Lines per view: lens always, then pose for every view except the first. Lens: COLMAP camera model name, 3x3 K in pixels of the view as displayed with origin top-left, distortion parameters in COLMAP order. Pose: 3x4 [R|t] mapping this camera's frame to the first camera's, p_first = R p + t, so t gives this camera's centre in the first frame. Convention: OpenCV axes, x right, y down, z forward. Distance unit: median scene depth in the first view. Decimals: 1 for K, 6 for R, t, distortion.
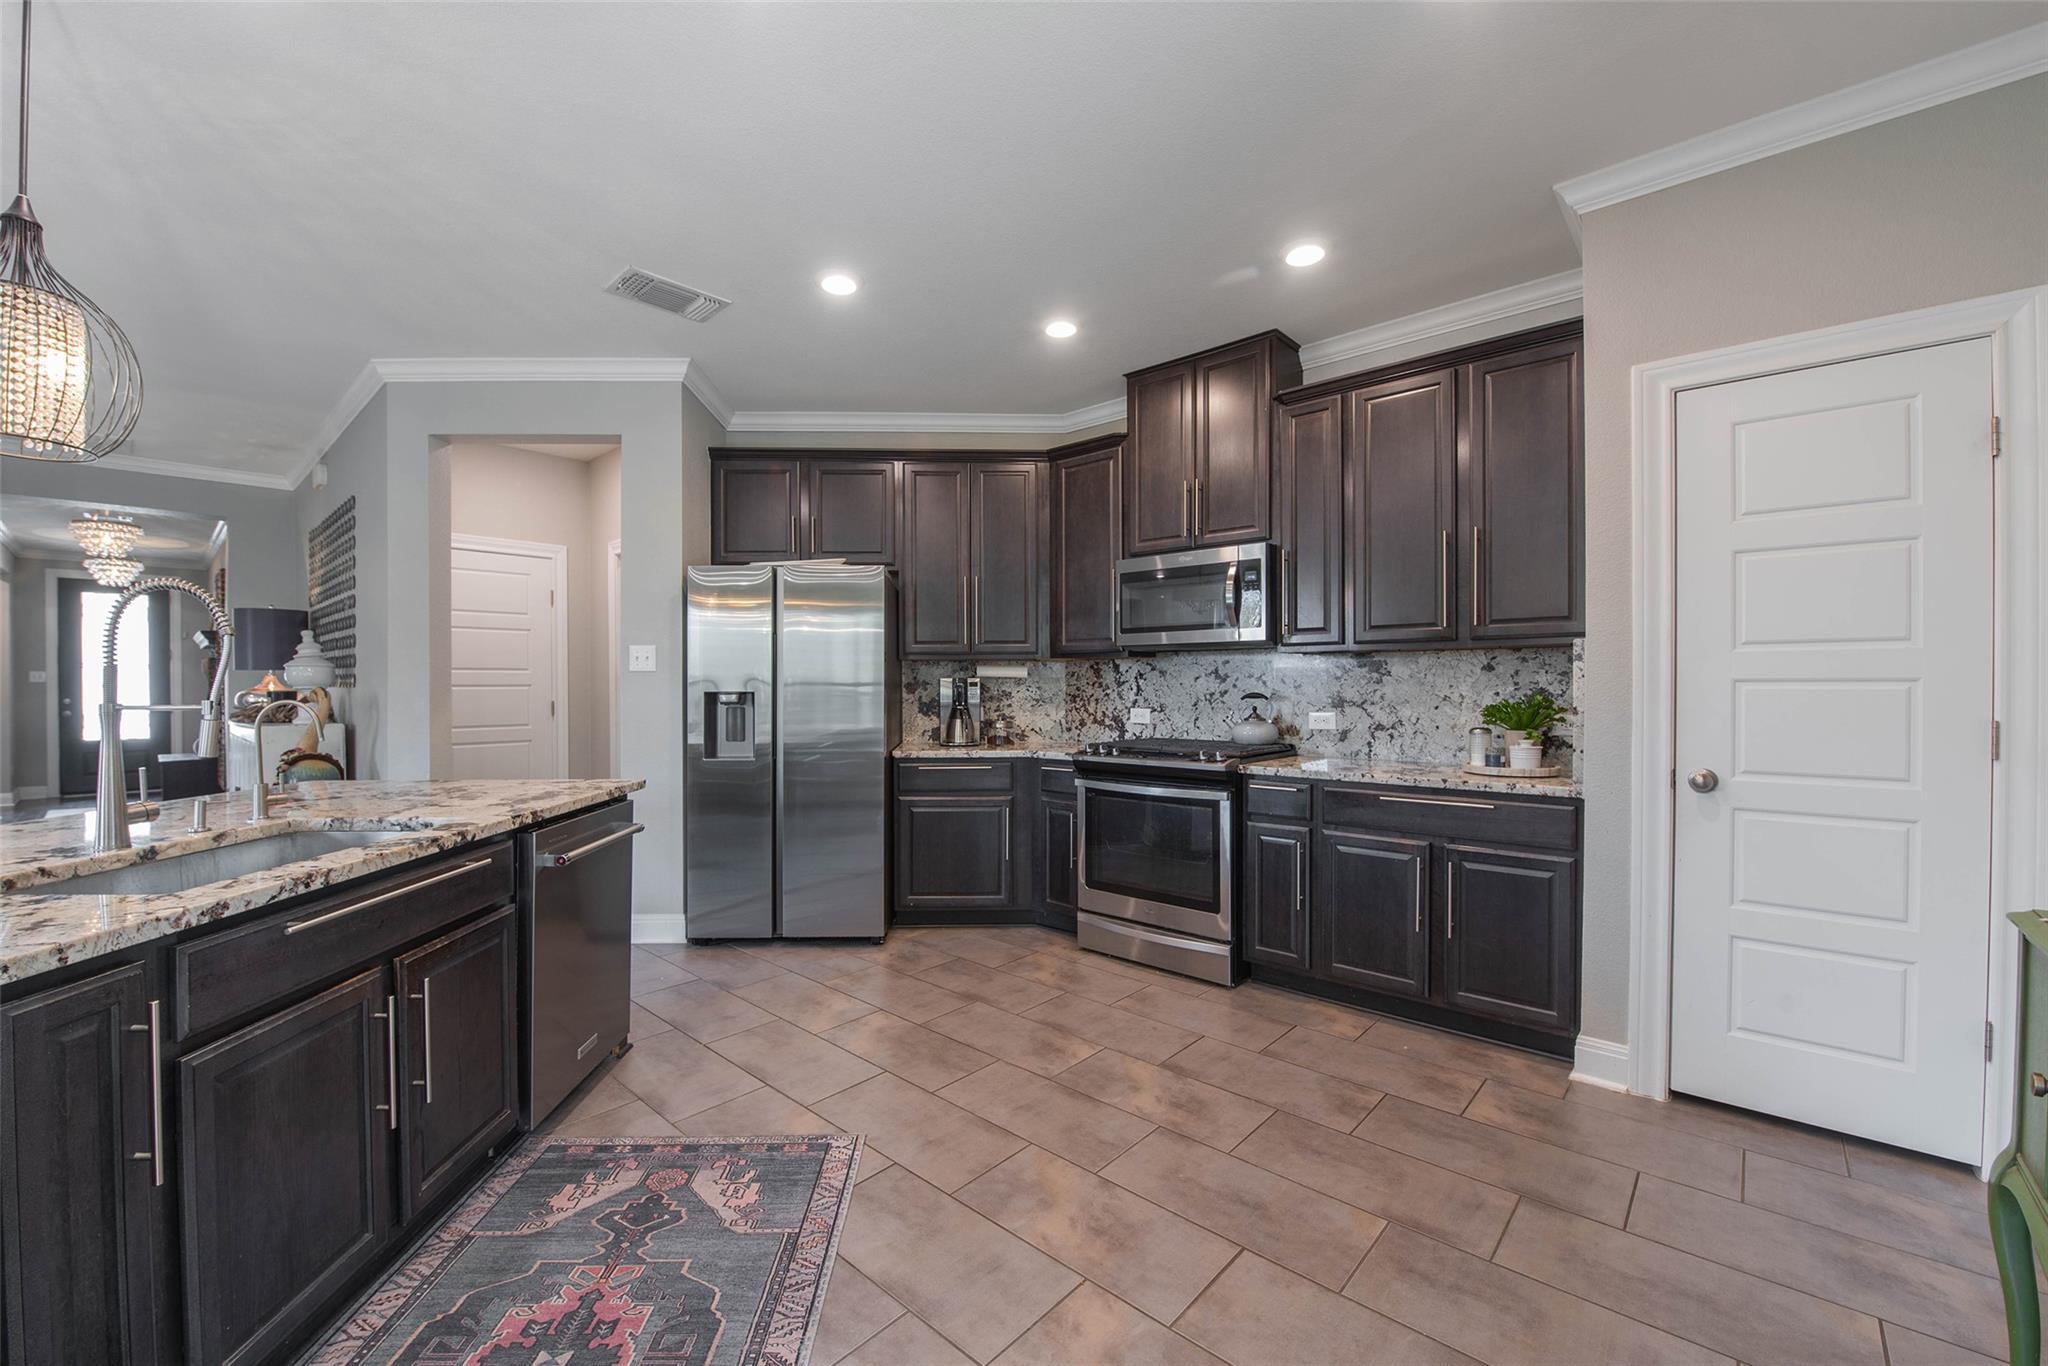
lens RADIAL K [[822.3, 0, 974.9], [0, 822.3, 692.9], [0, 0, 1]] dist [-0.011541, -0.001907]
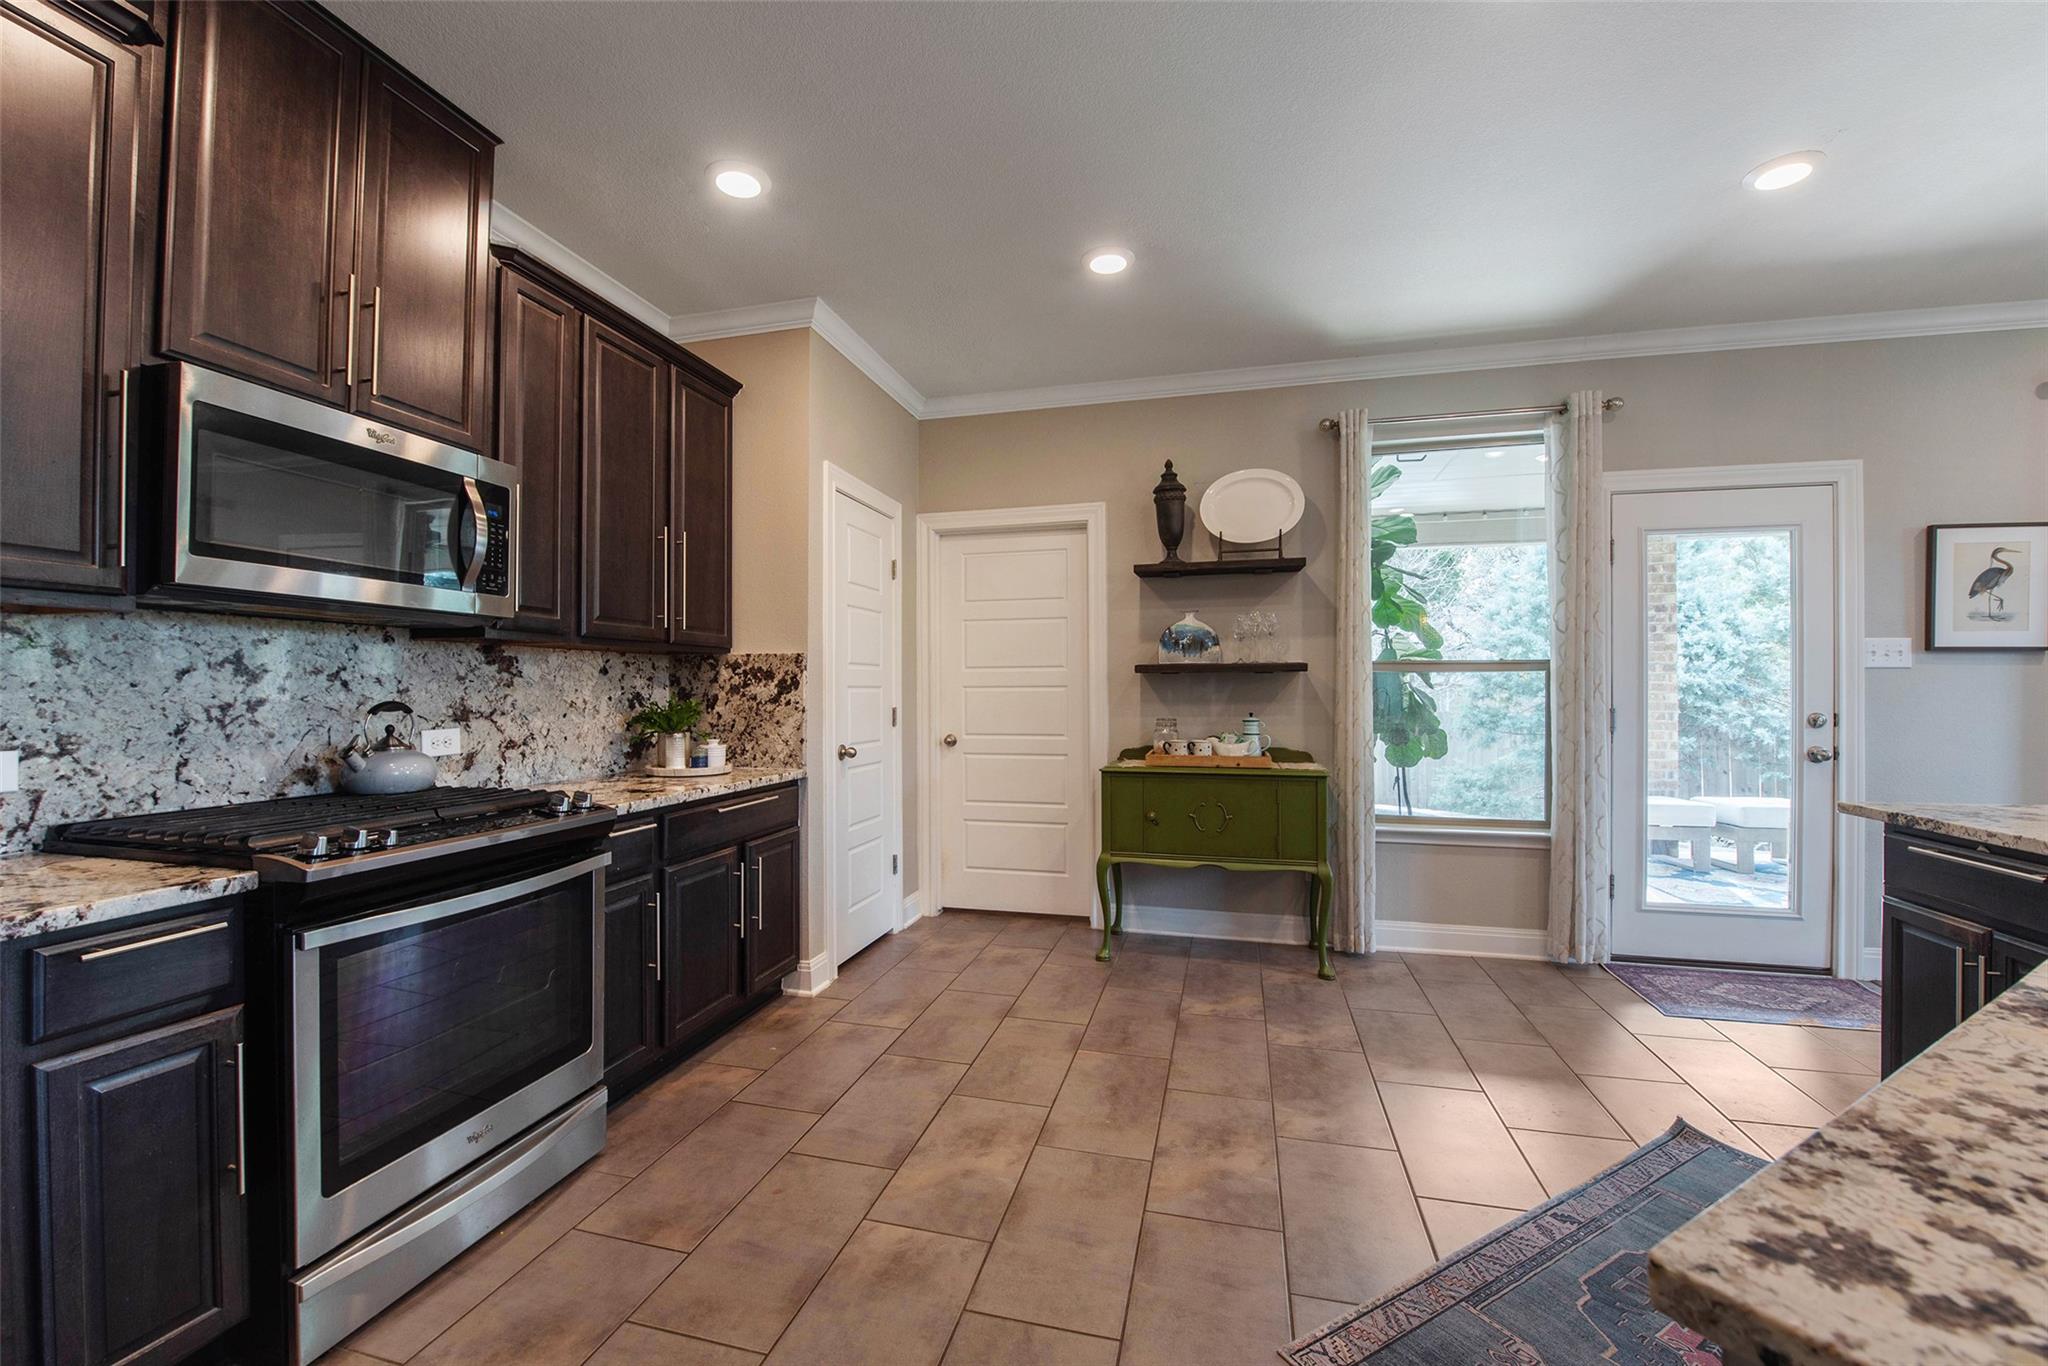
lens RADIAL K [[822.3, 0, 1012.3], [0, 822.3, 690.4], [0, 0, 1]] dist [-0.011541, -0.001907]
pose [[-0.485390, 0.002343, 0.874295, -0.387832], [0.009199, 0.999955, 0.002428, -0.005688], [-0.874249, 0.009221, -0.485390, 0.954589]]
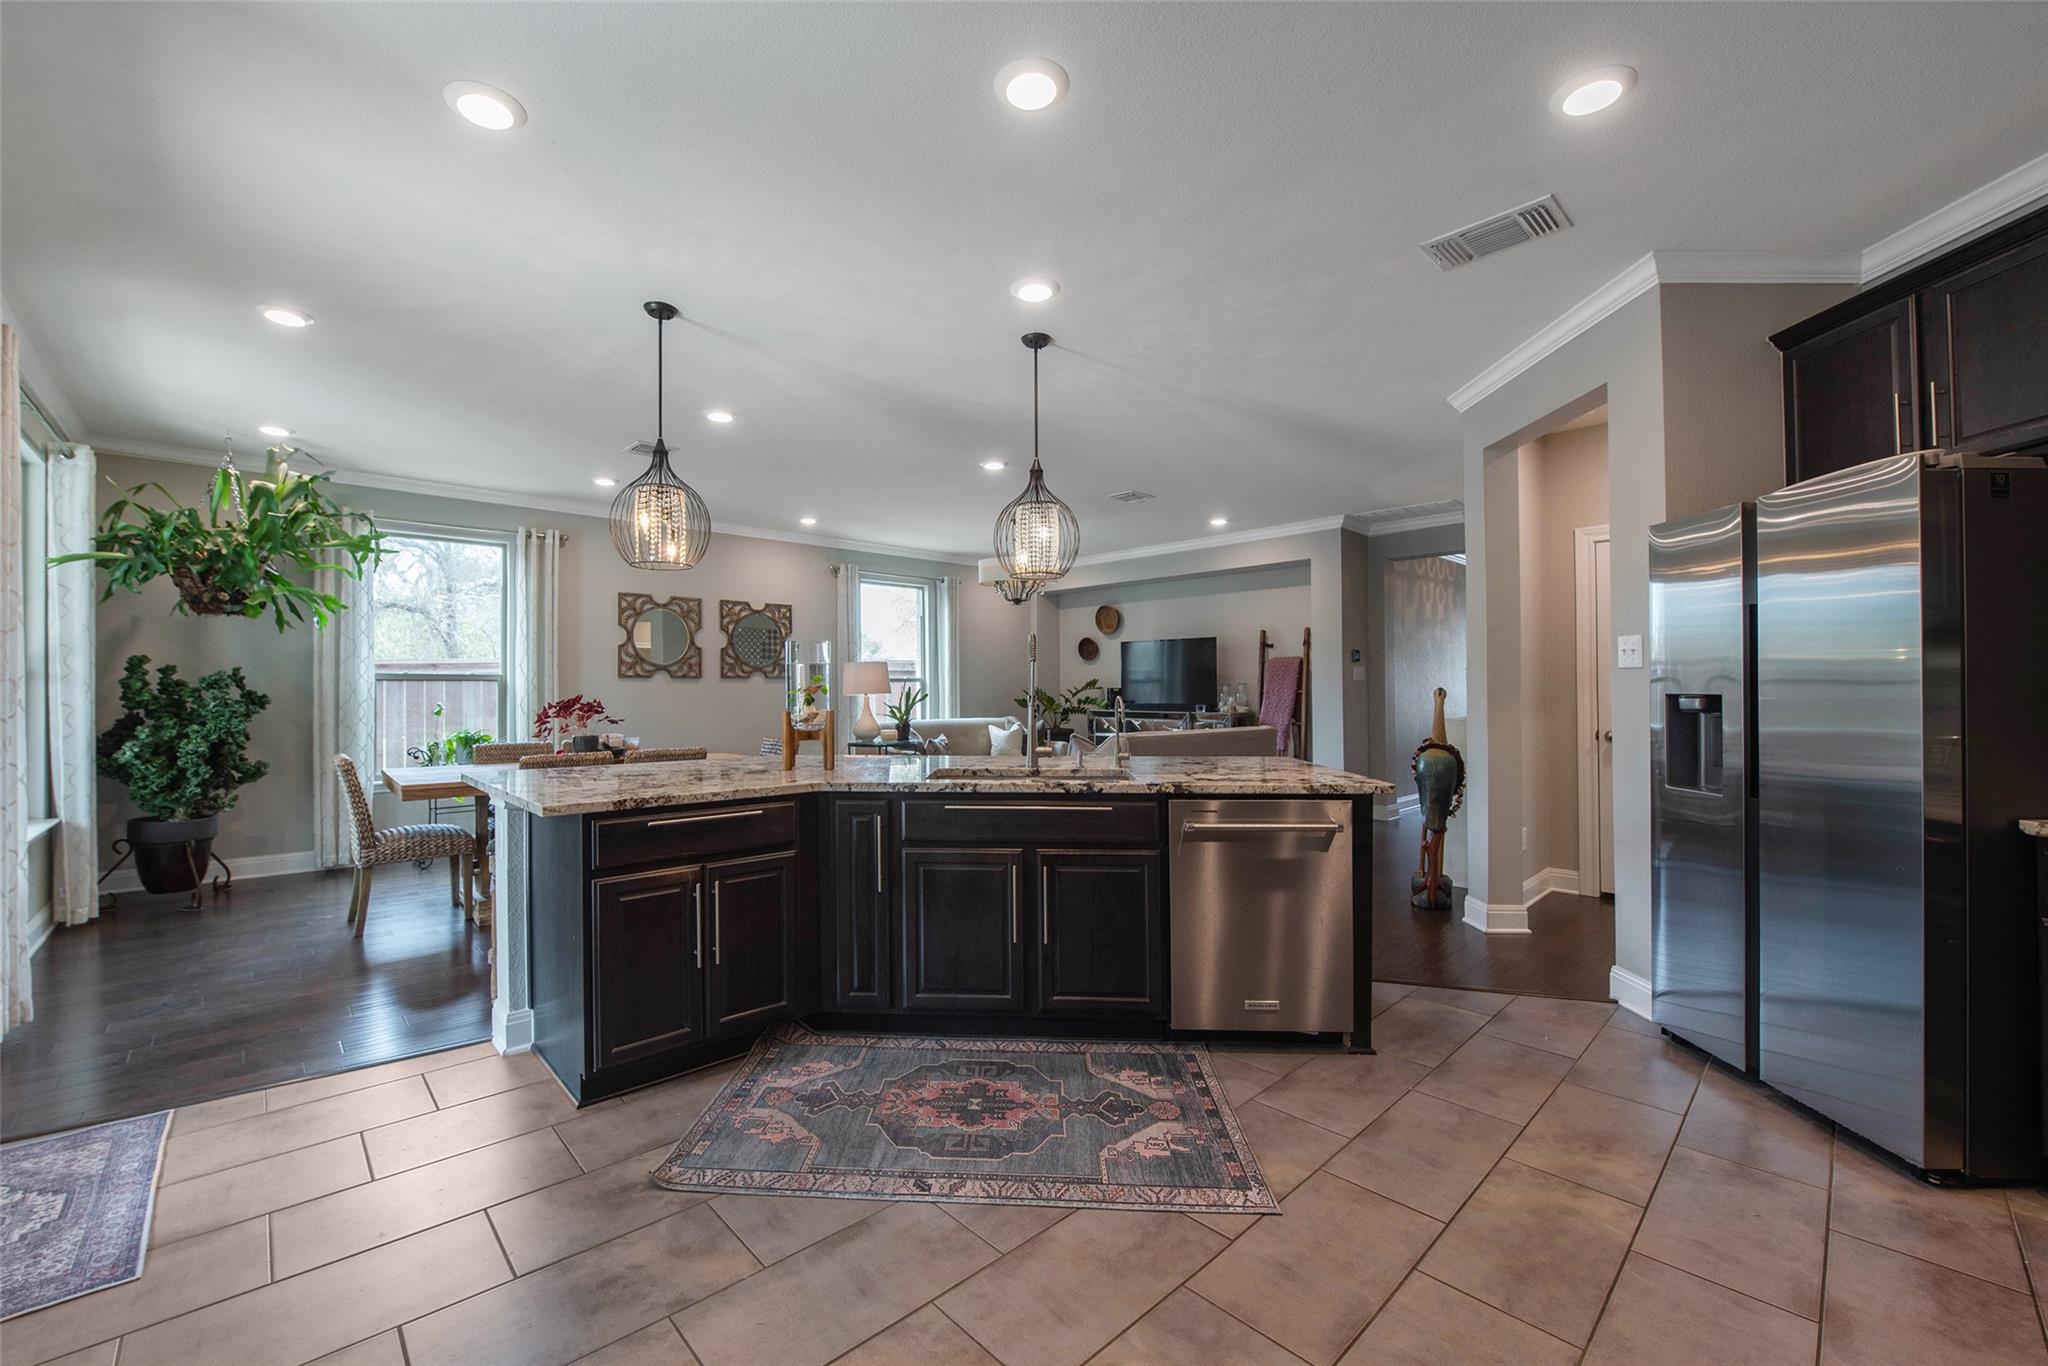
lens RADIAL K [[822.3, 0, 1008.3], [0, 822.3, 676.9], [0, 0, 1]] dist [-0.011541, -0.001907]
pose [[-0.049875, -0.007221, -0.998729, 0.466953], [-0.007861, 0.999946, -0.006837, -0.010228], [0.998725, 0.007510, -0.049929, 0.475285]]
